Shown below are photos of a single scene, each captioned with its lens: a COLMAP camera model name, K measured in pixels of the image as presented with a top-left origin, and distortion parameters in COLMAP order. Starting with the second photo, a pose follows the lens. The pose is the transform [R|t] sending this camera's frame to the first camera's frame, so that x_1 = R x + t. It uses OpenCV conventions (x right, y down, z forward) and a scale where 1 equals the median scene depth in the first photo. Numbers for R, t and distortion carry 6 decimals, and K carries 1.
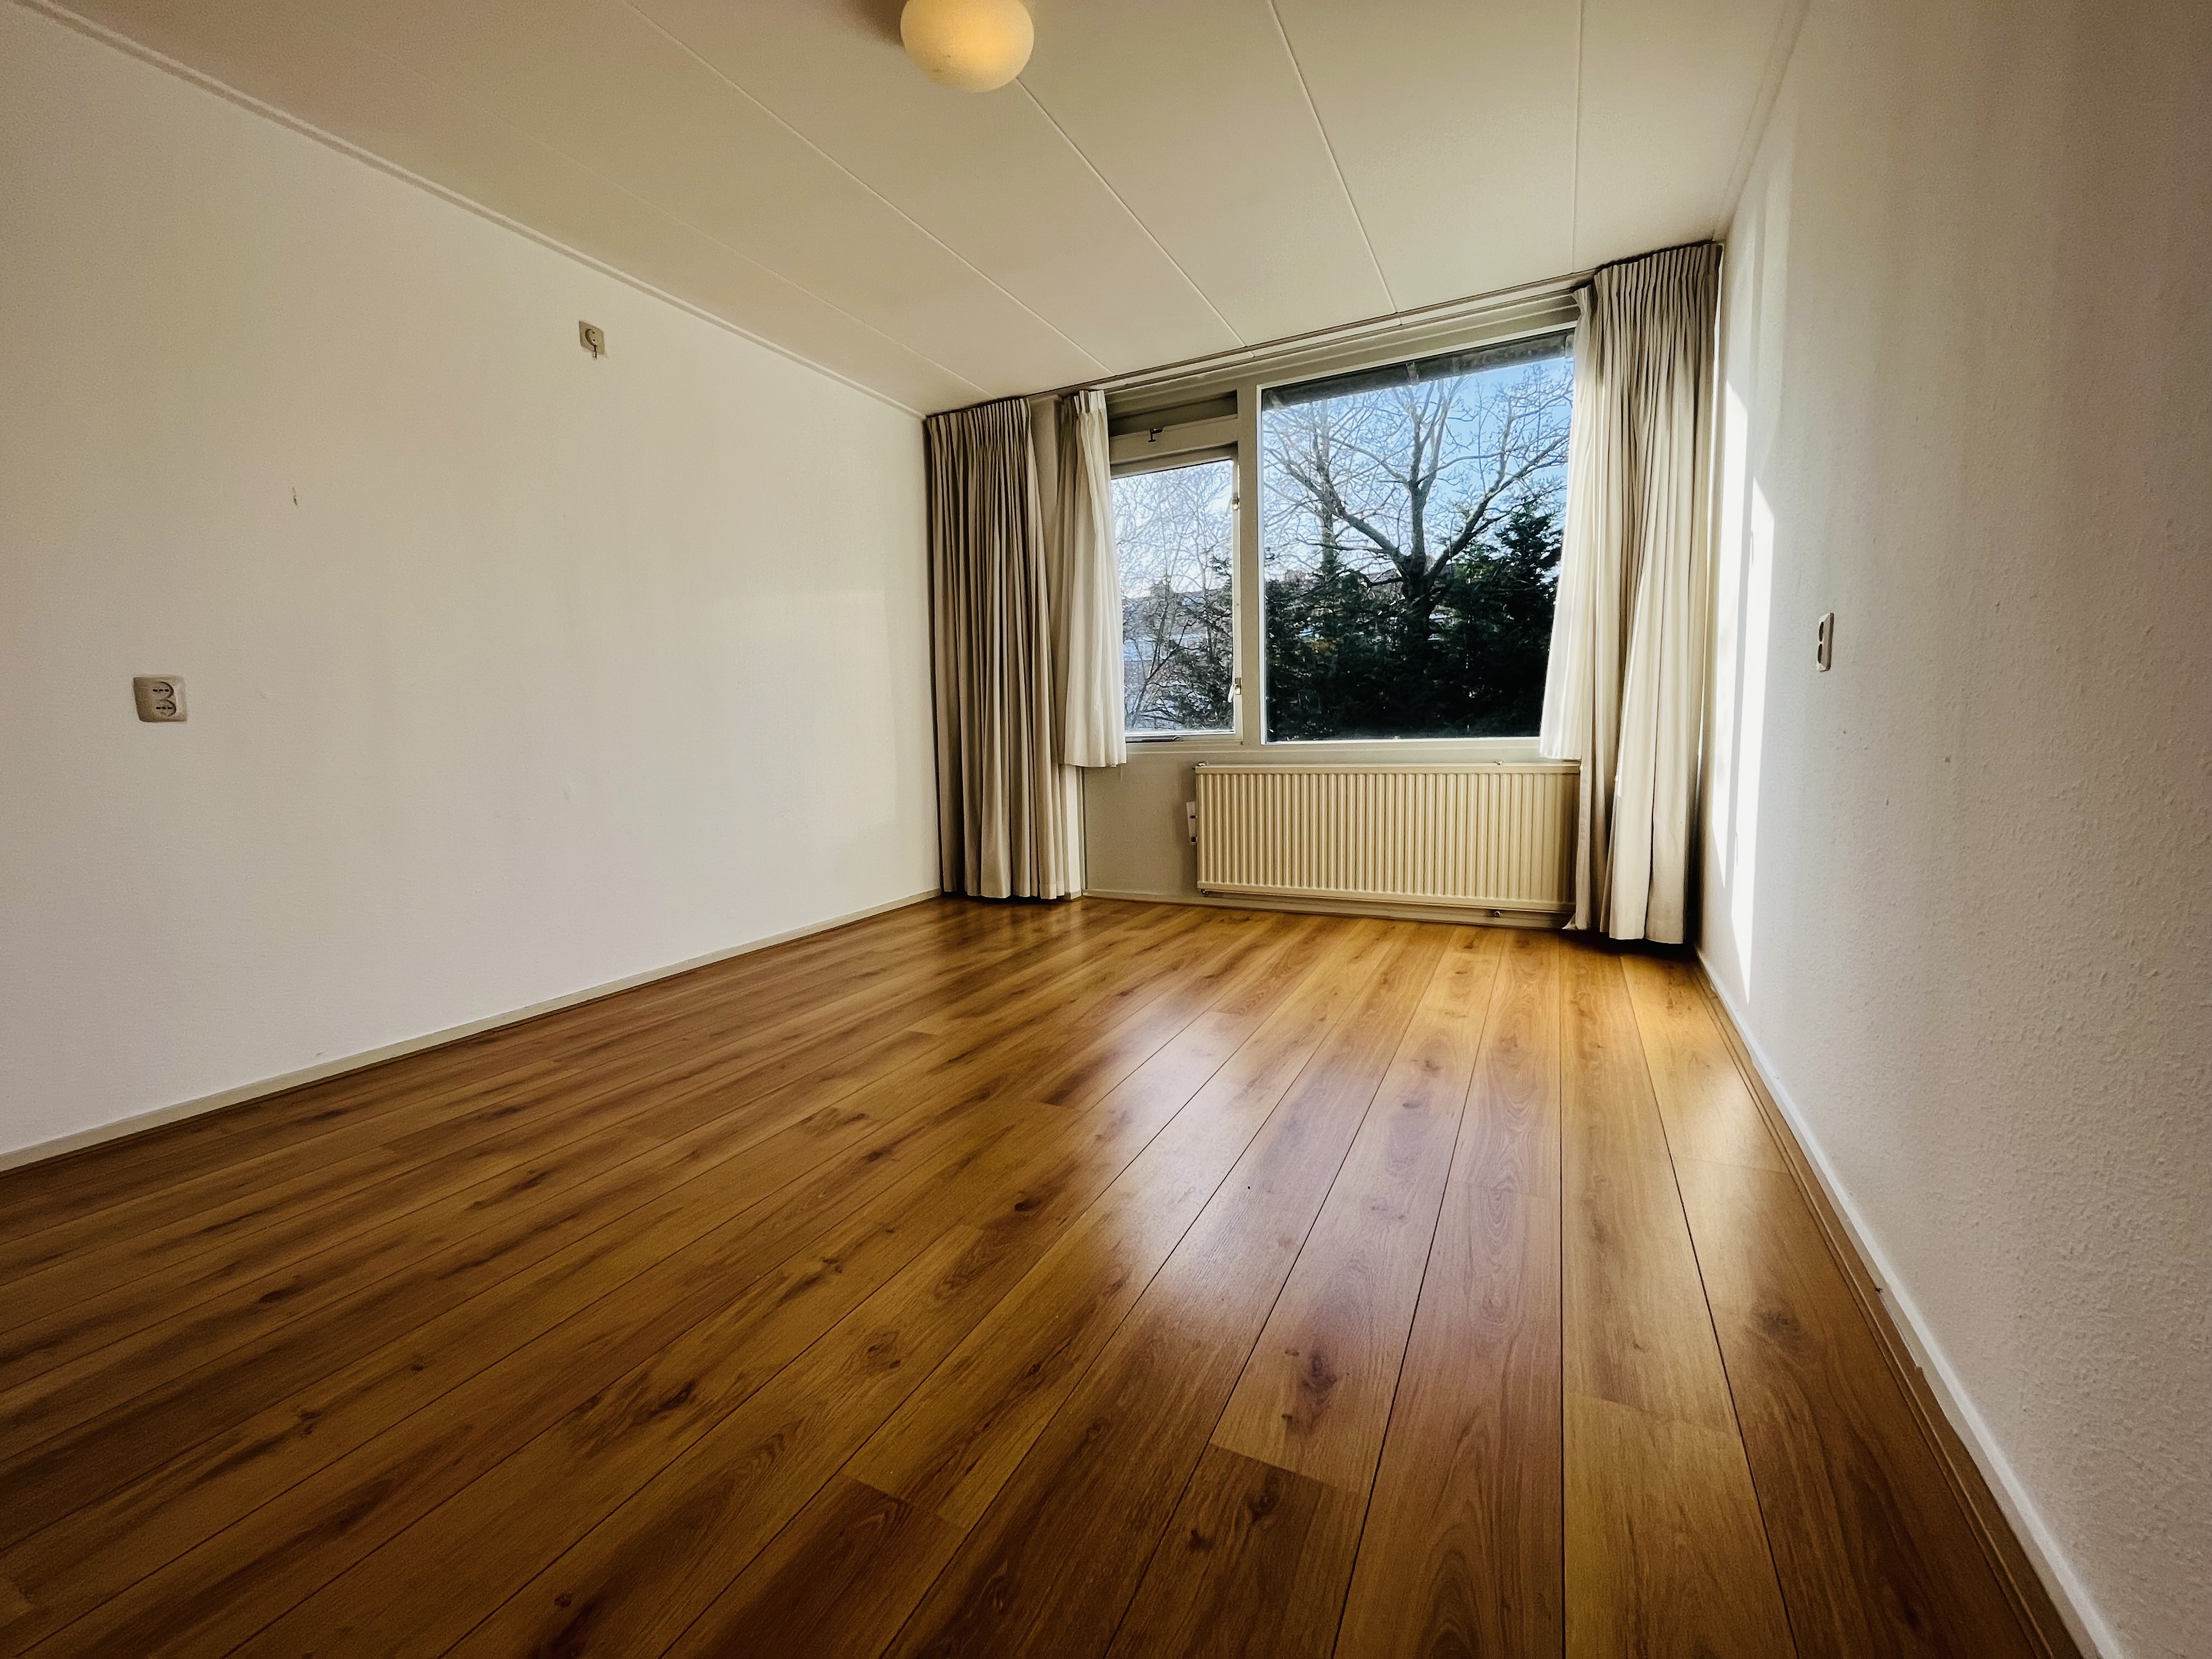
lens RADIAL K [[895.3, 0, 1101.9], [0, 895.3, 831.1], [0, 0, 1]] dist [-0.005355, -0.000742]
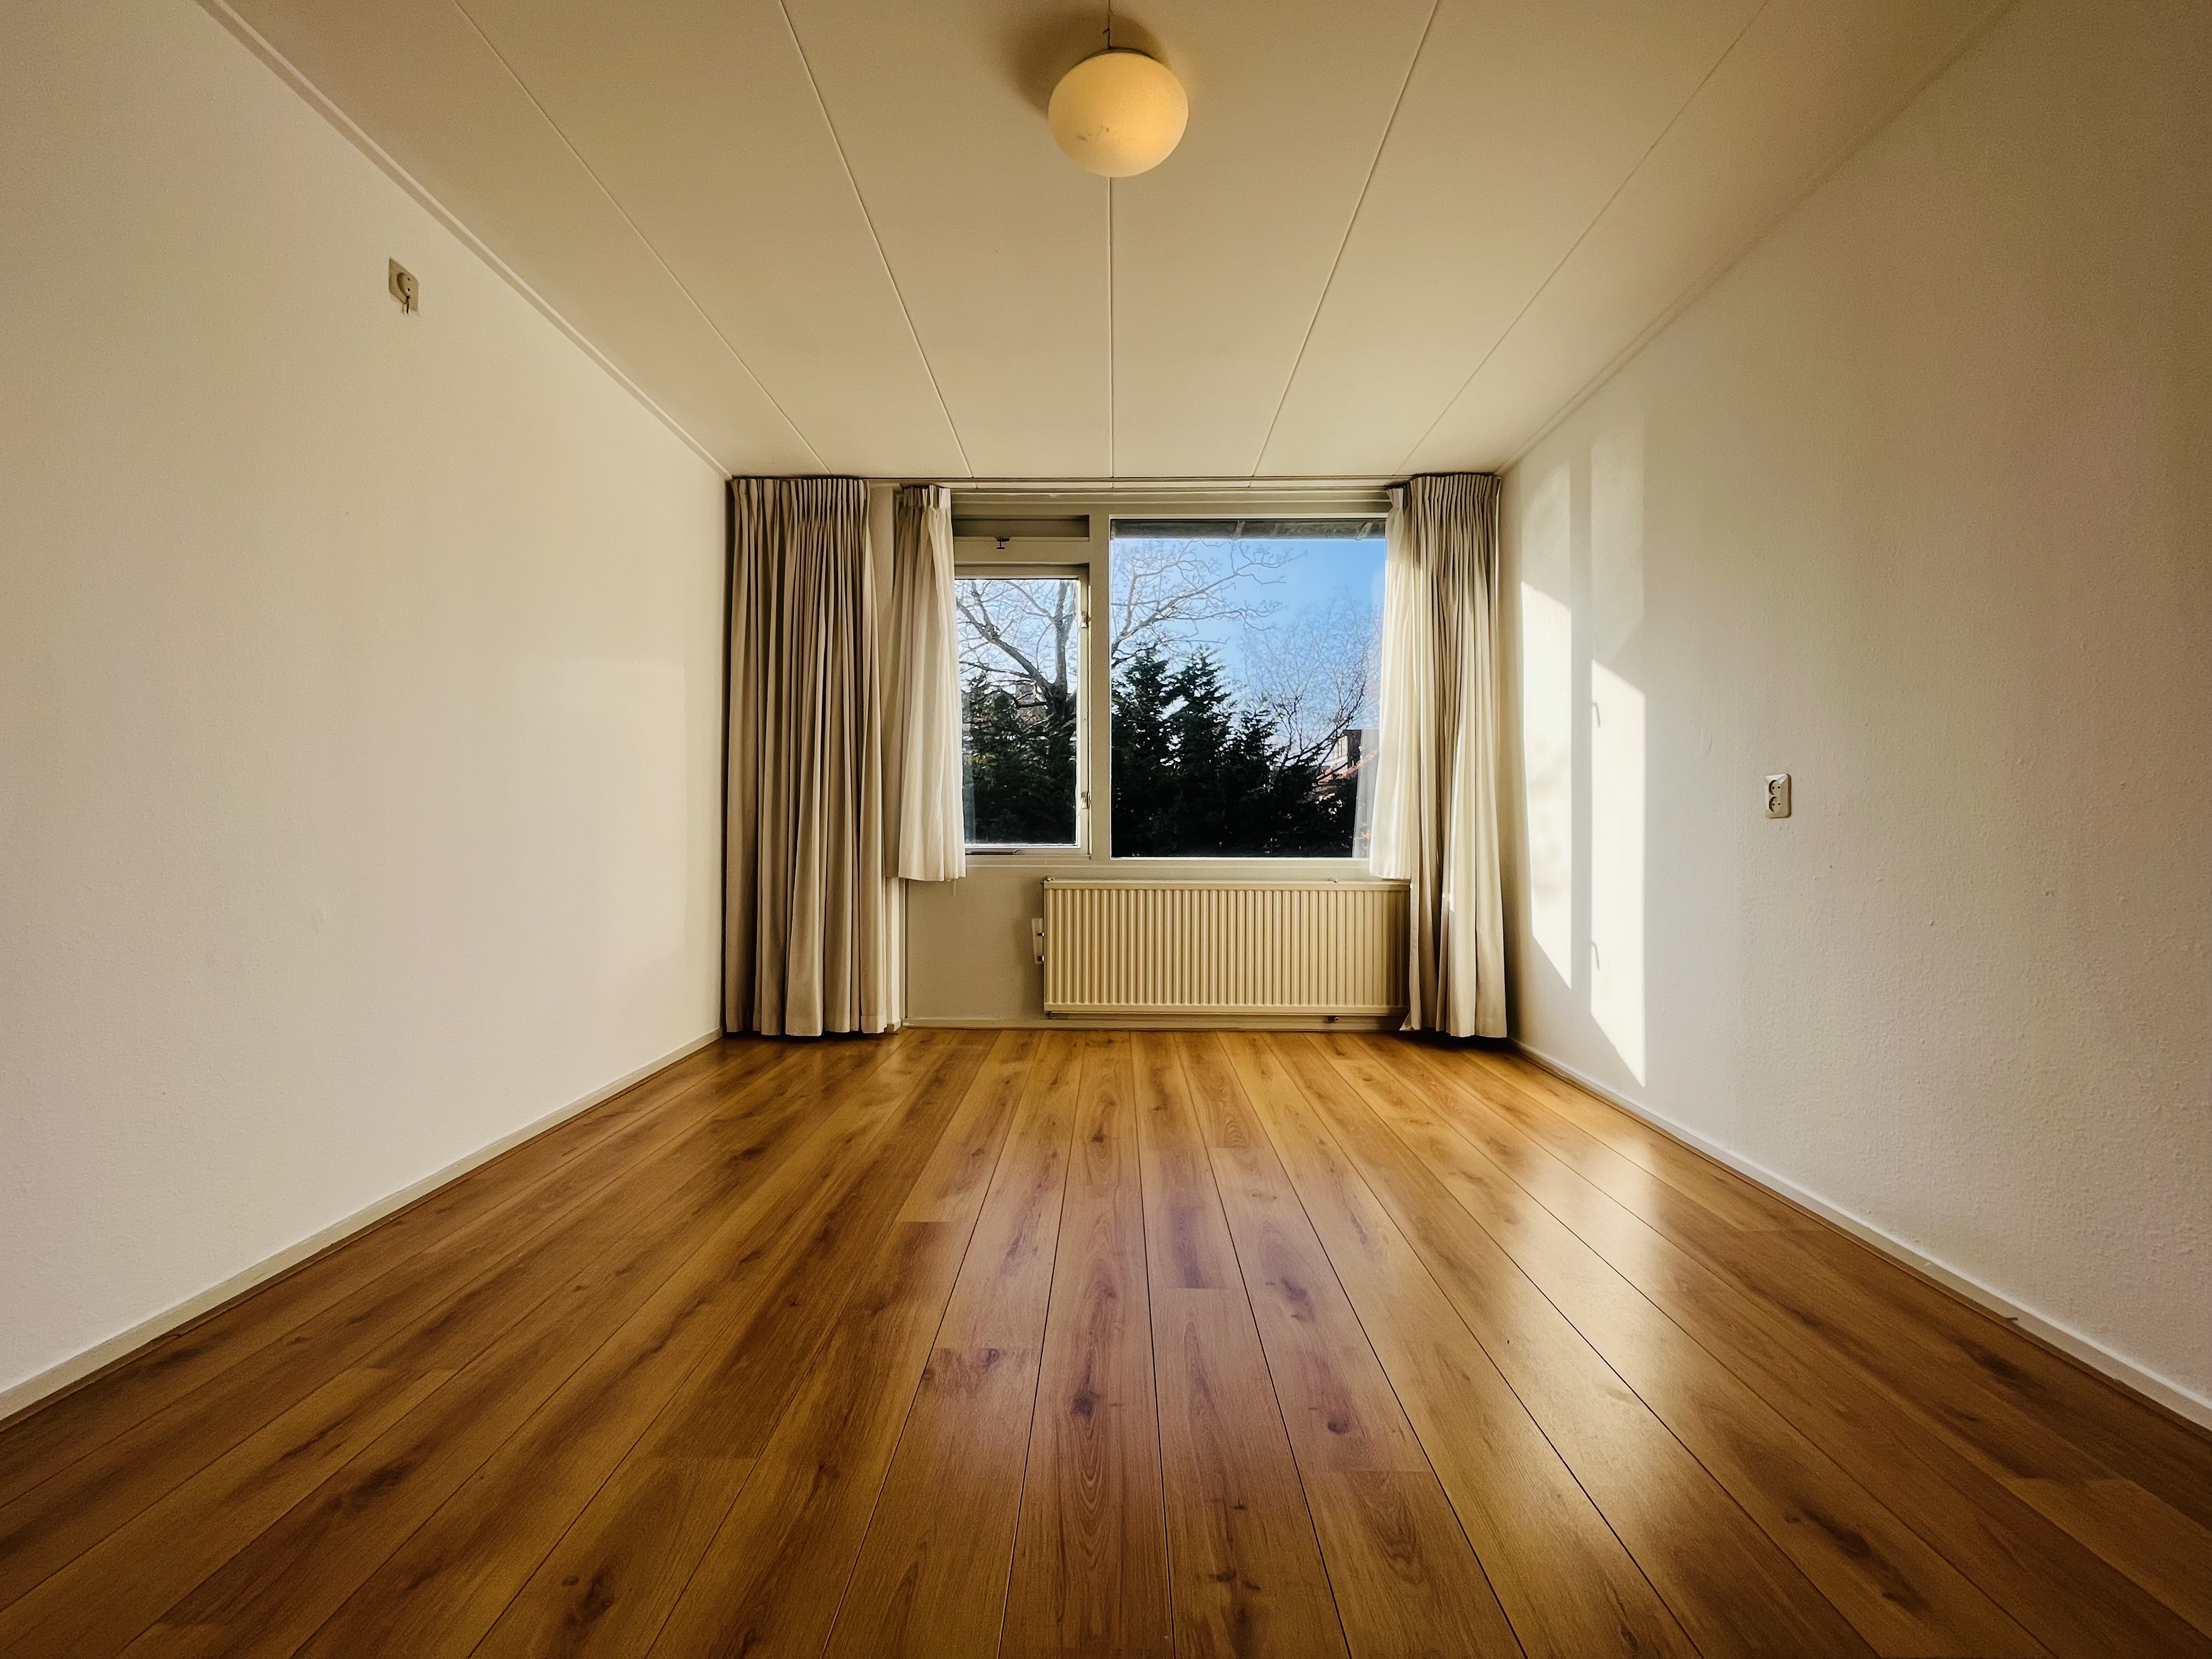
lens RADIAL K [[894.6, 0, 1107.2], [0, 894.6, 823.2], [0, 0, 1]] dist [-0.002314, -0.000441]
pose [[0.899552, 0.034315, 0.435464, -0.261394], [0.022845, 0.991849, -0.125350, -0.012756], [-0.436216, 0.122707, 0.891436, 0.117109]]
